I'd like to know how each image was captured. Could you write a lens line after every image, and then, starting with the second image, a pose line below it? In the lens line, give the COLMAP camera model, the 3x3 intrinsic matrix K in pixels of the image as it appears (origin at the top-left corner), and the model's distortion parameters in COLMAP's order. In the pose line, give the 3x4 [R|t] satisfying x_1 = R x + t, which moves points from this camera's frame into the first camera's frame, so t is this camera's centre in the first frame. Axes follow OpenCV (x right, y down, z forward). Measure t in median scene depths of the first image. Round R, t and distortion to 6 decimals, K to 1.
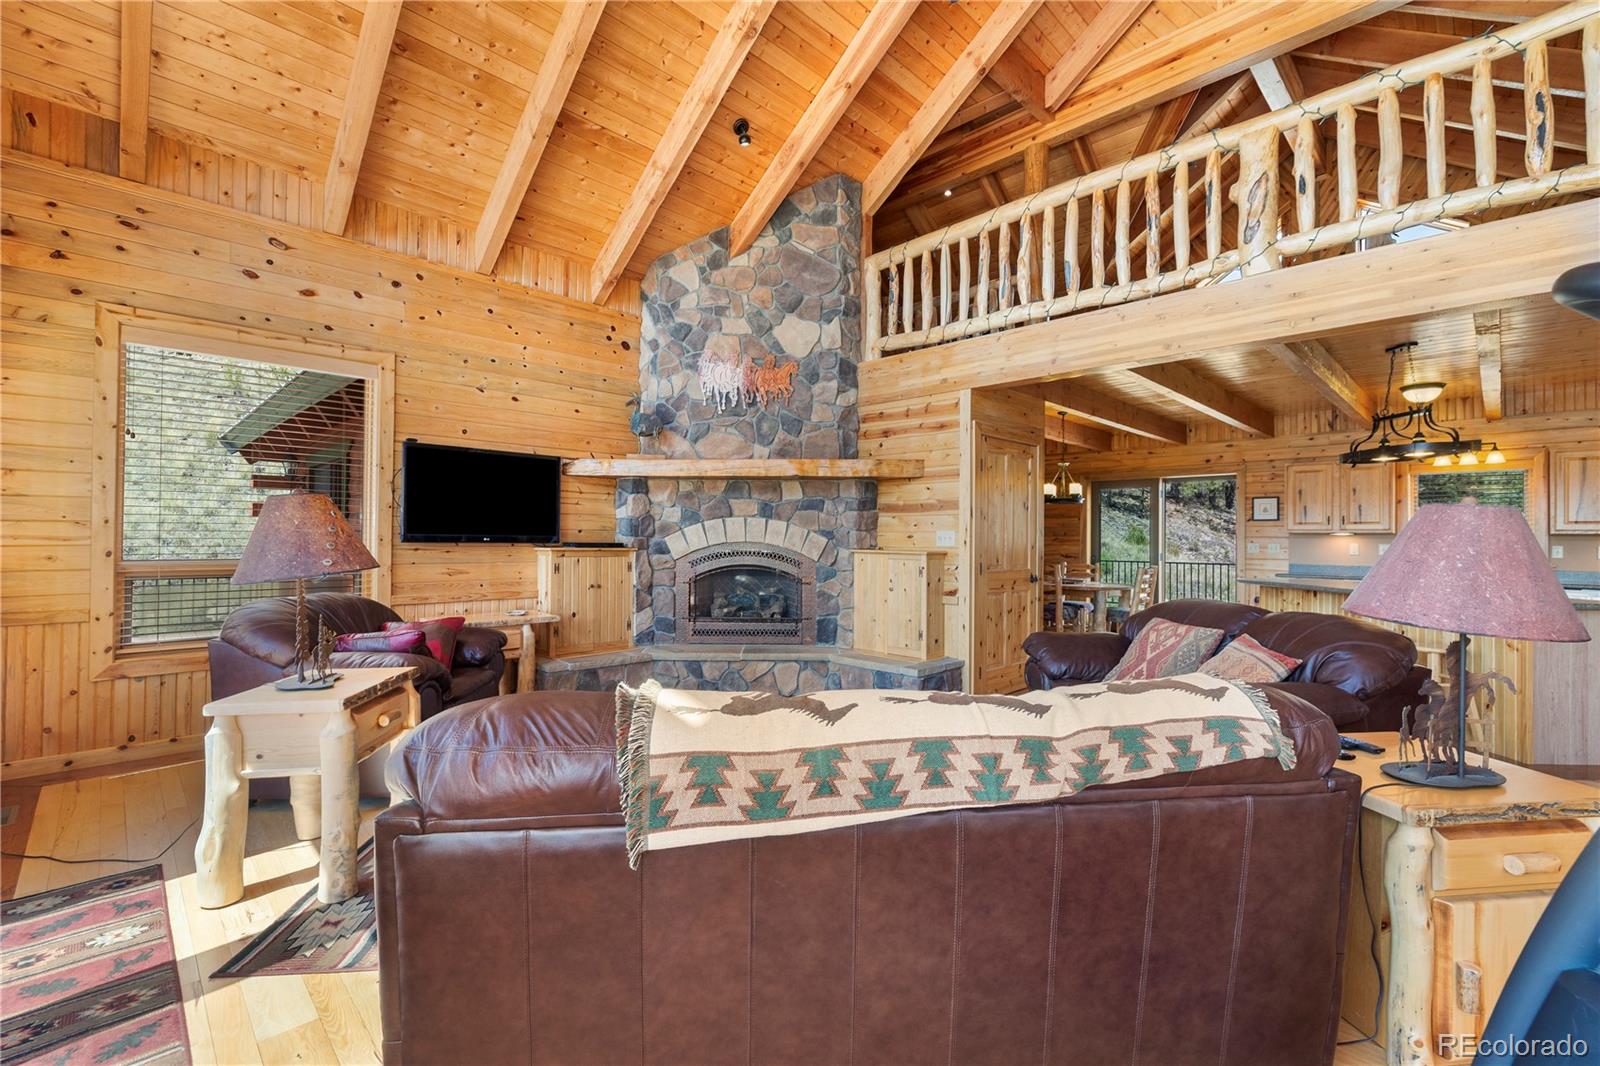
lens RADIAL K [[692.8, 0, 797.4], [0, 692.8, 527.6], [0, 0, 1]] dist [-0.000619, -0.000030]
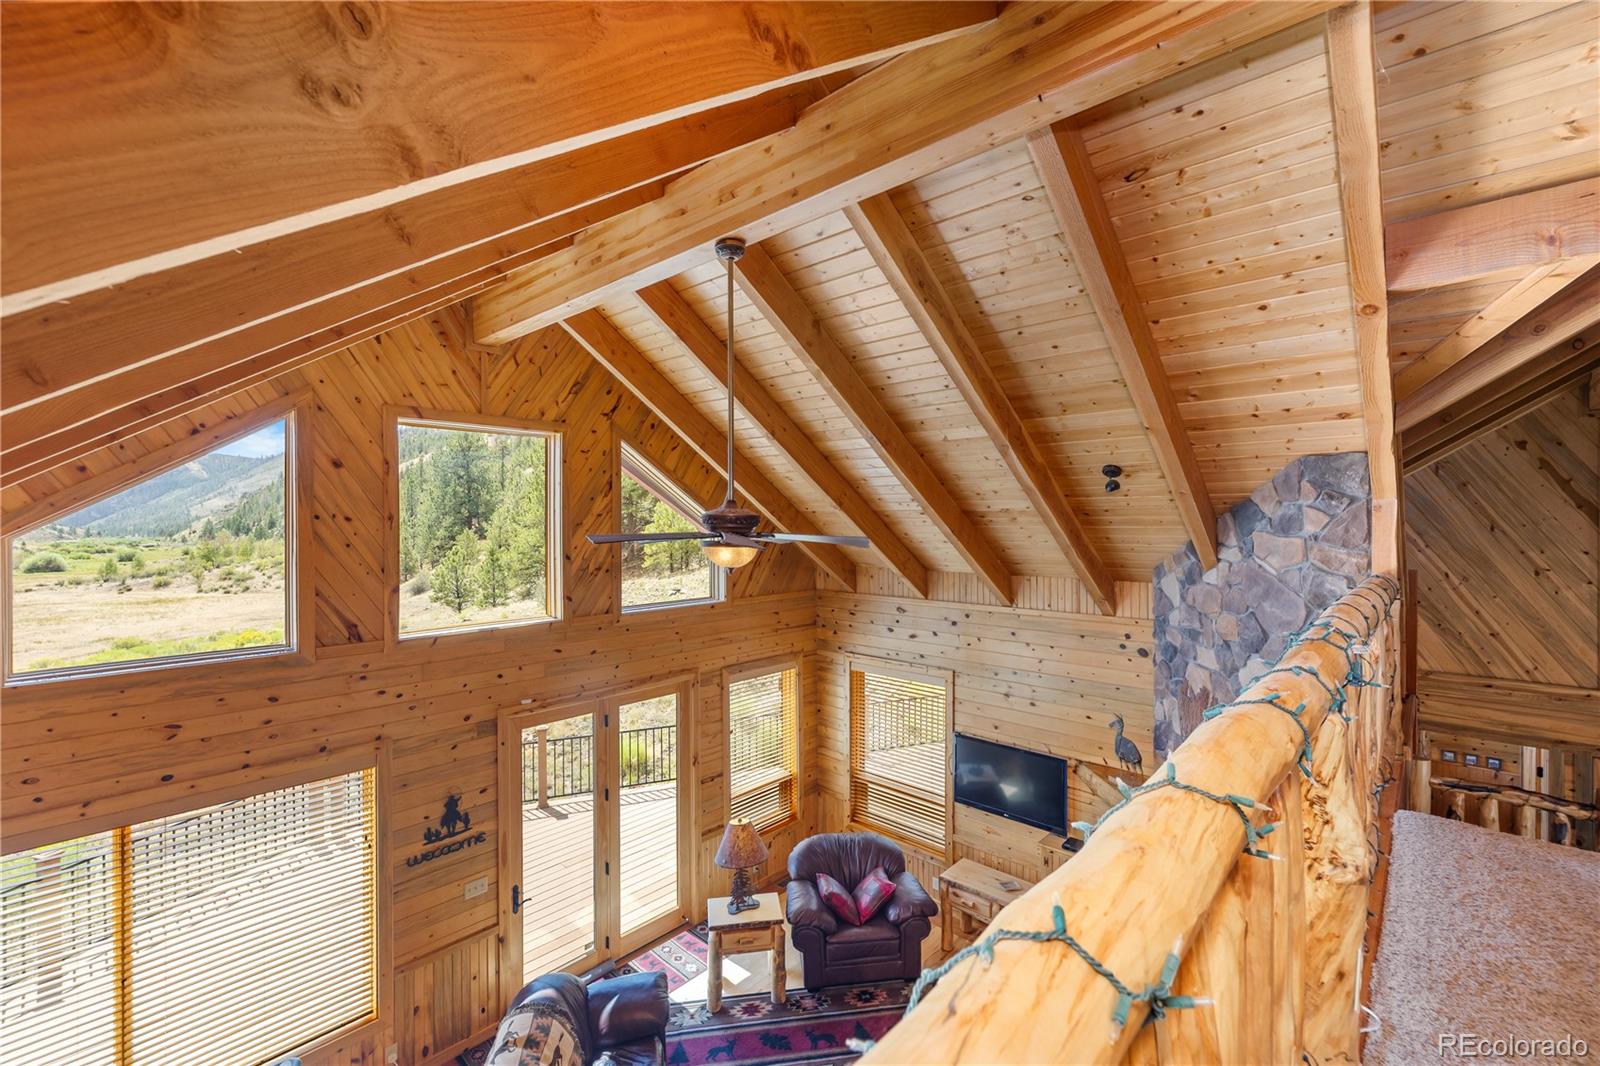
lens RADIAL K [[682.4, 0, 806.2], [0, 682.4, 522.4], [0, 0, 1]] dist [0.001483, 0.000518]
pose [[0.044792, -0.002765, -0.998993, 0.687507], [0.017231, 0.999850, -0.001995, -0.454946], [0.998848, -0.017124, 0.044833, 0.497886]]
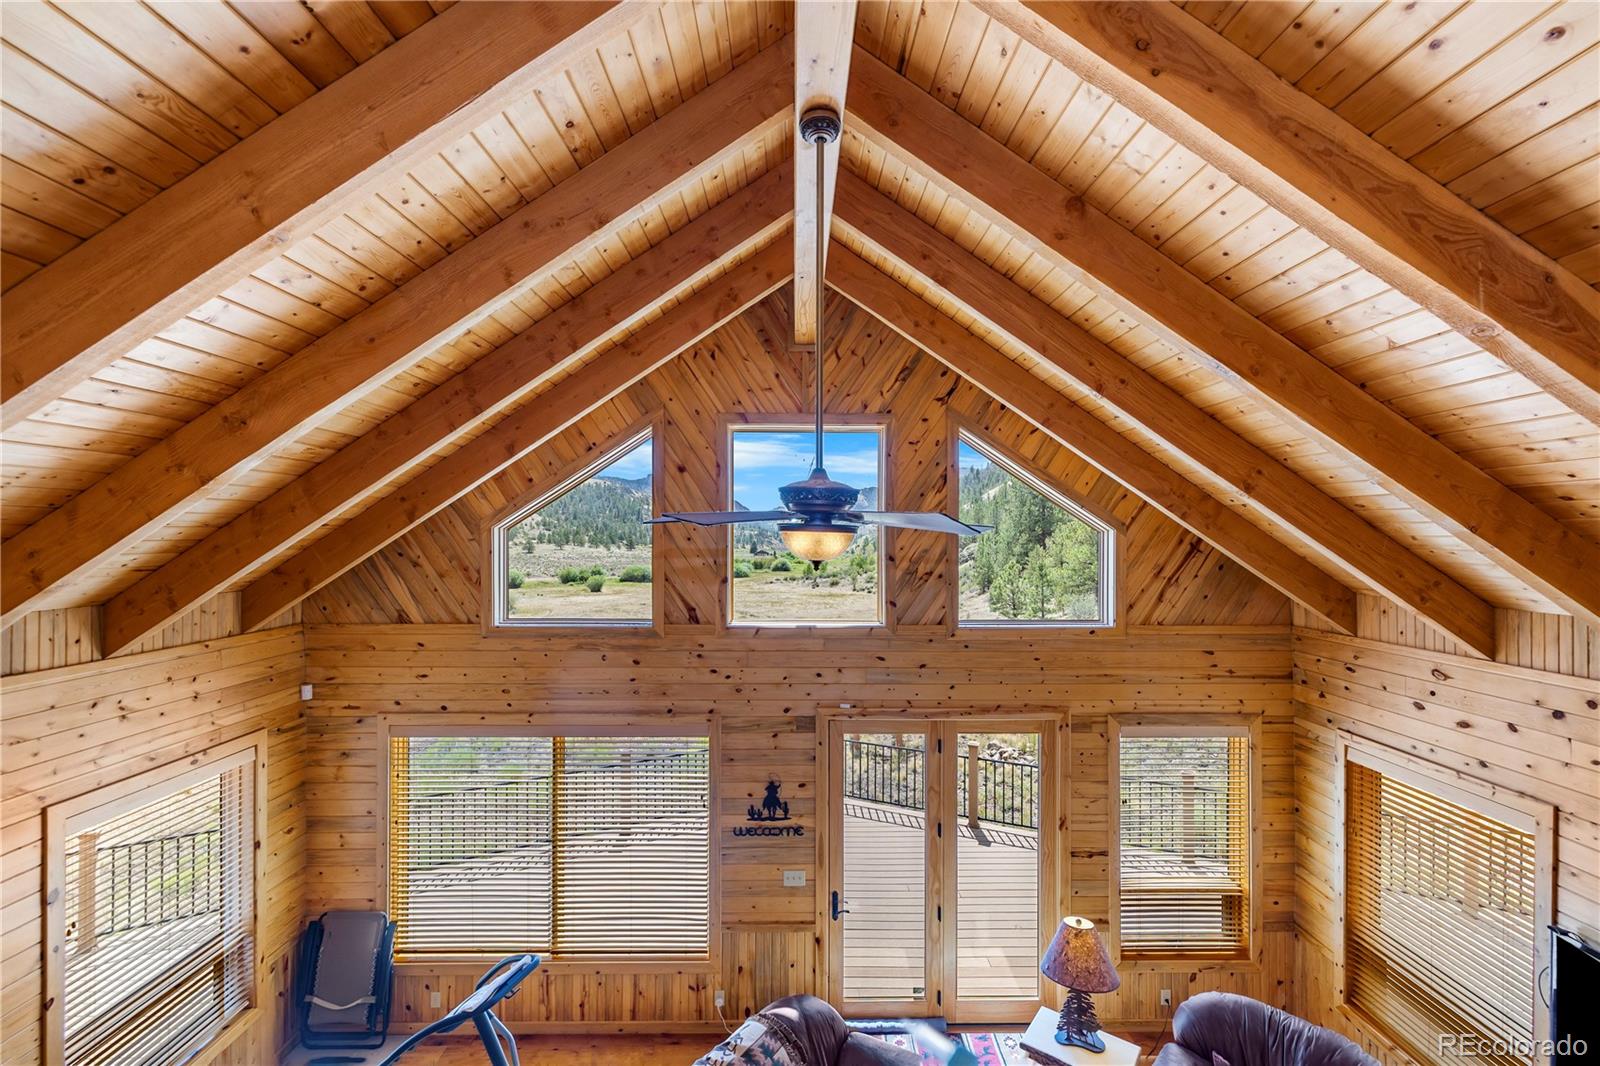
lens RADIAL K [[680.3, 0, 803.0], [0, 680.3, 539.1], [0, 0, 1]] dist [0.001701, 0.000274]
pose [[-0.696603, -0.008246, -0.717410, 0.424372], [0.001627, 0.999913, -0.013072, -0.427328], [0.717455, -0.010273, -0.696529, 0.741824]]
